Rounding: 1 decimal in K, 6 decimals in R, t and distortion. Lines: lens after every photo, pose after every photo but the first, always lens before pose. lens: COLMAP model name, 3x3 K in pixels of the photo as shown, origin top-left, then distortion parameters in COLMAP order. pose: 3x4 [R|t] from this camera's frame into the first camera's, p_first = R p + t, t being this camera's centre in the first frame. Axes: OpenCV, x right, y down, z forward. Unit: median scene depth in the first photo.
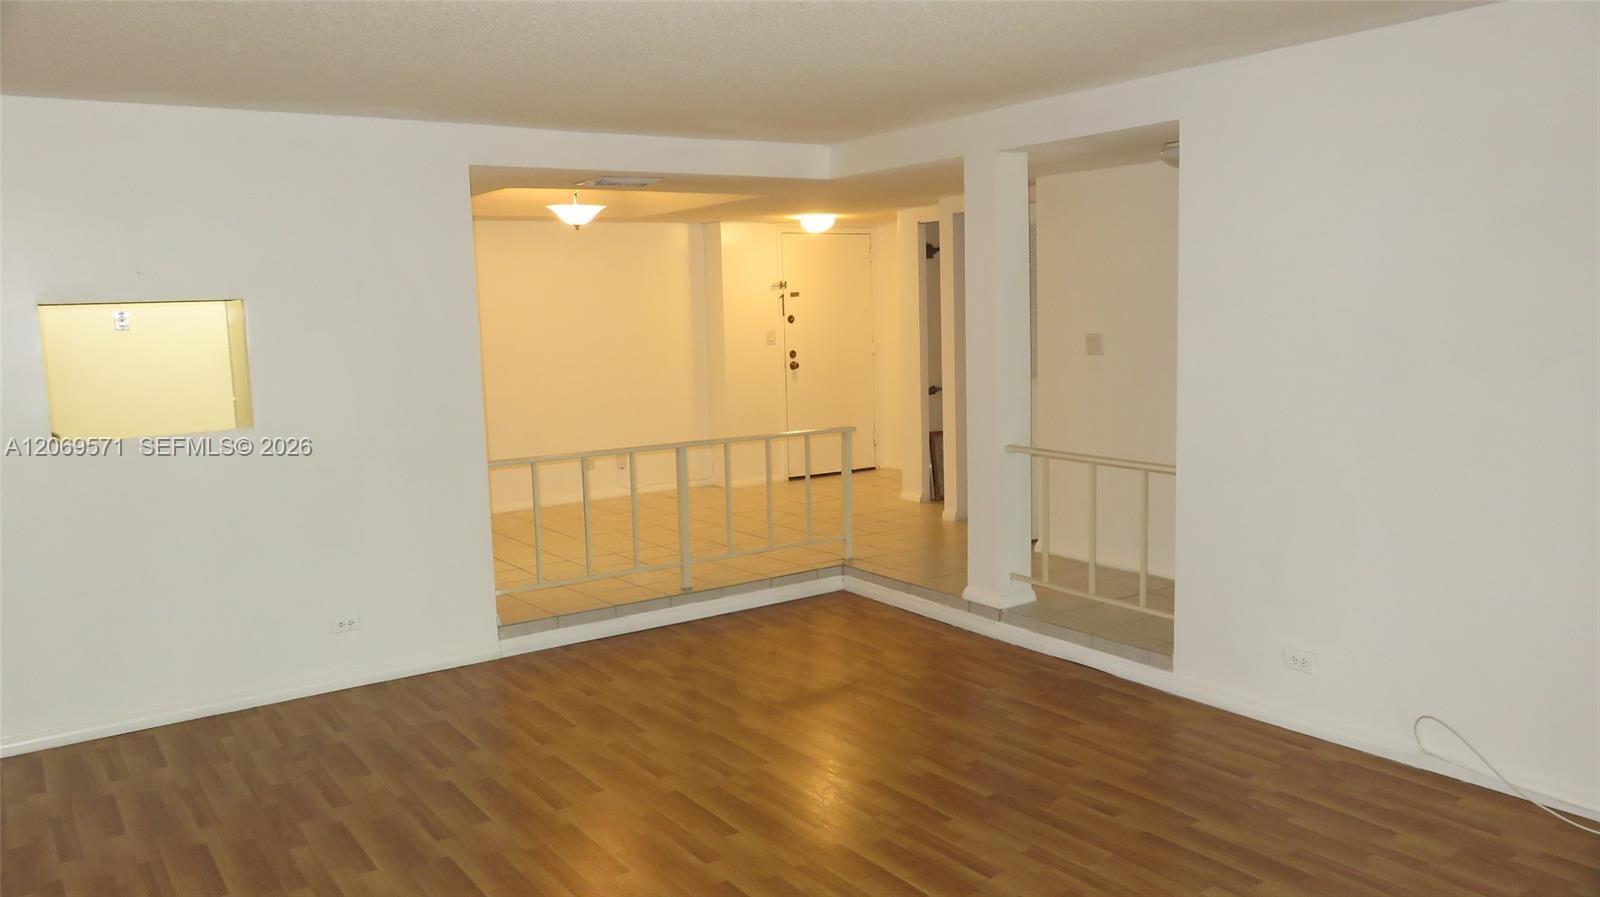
lens RADIAL K [[1205.1, 0, 800.0], [0, 1205.1, 448.5], [0, 0, 1]] dist [-0.002699, -0.000280]
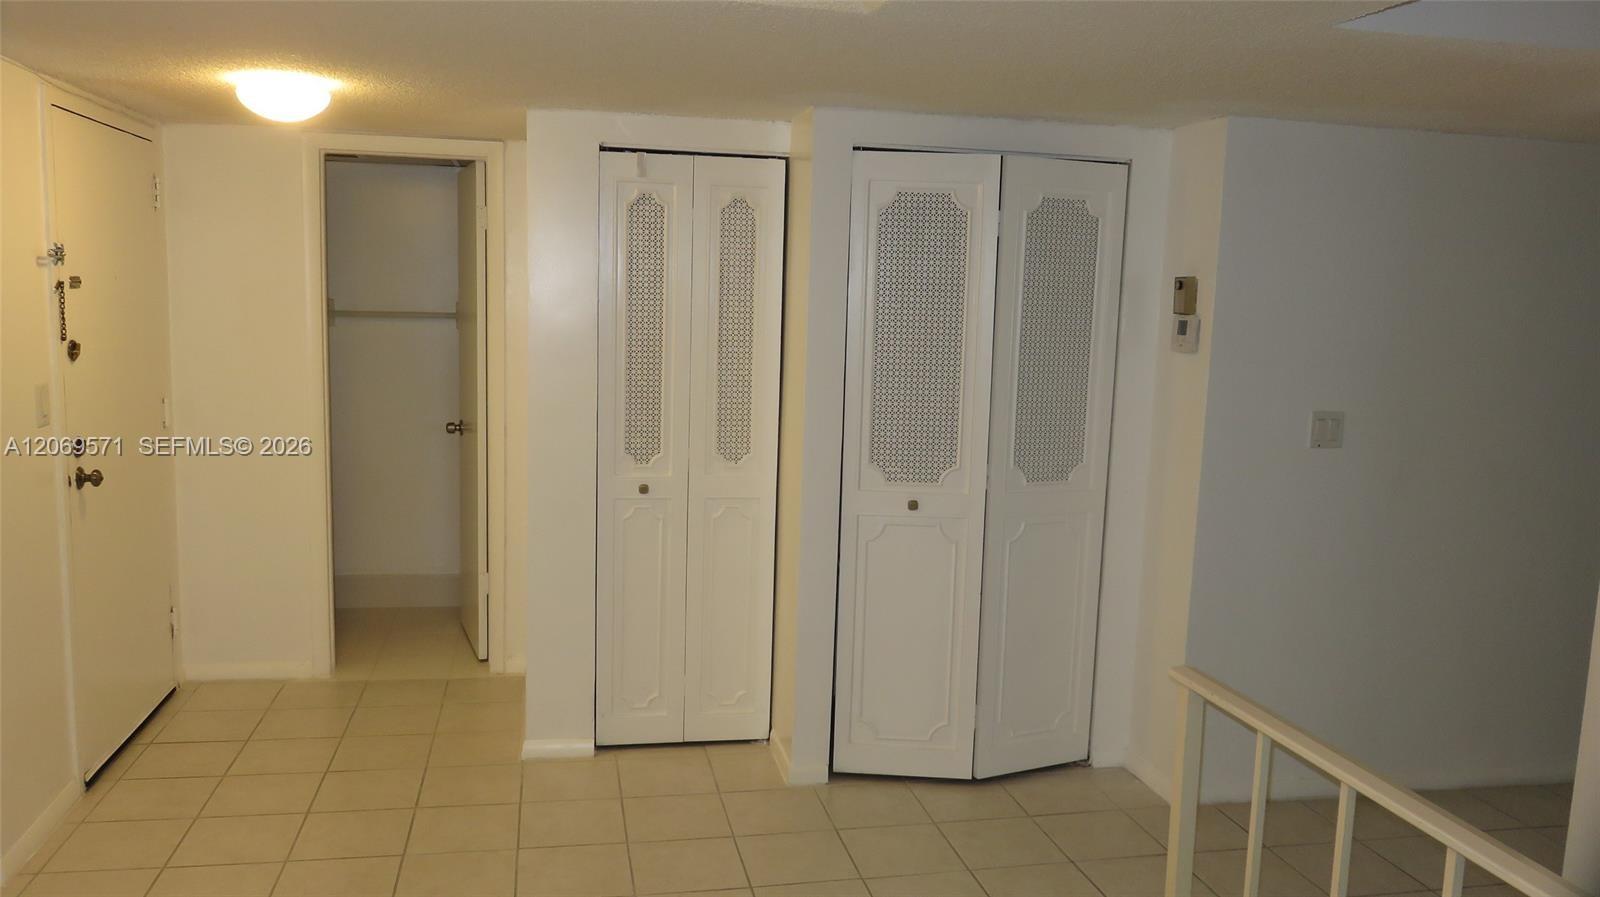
lens RADIAL K [[1205.1, 0, 800.0], [0, 1205.1, 448.5], [0, 0, 1]] dist [-0.002699, -0.000280]
pose [[0.387523, -0.077070, 0.918633, -0.257740], [0.067128, 0.996213, 0.055261, -0.083980], [-0.919413, 0.040251, 0.391229, 0.665491]]
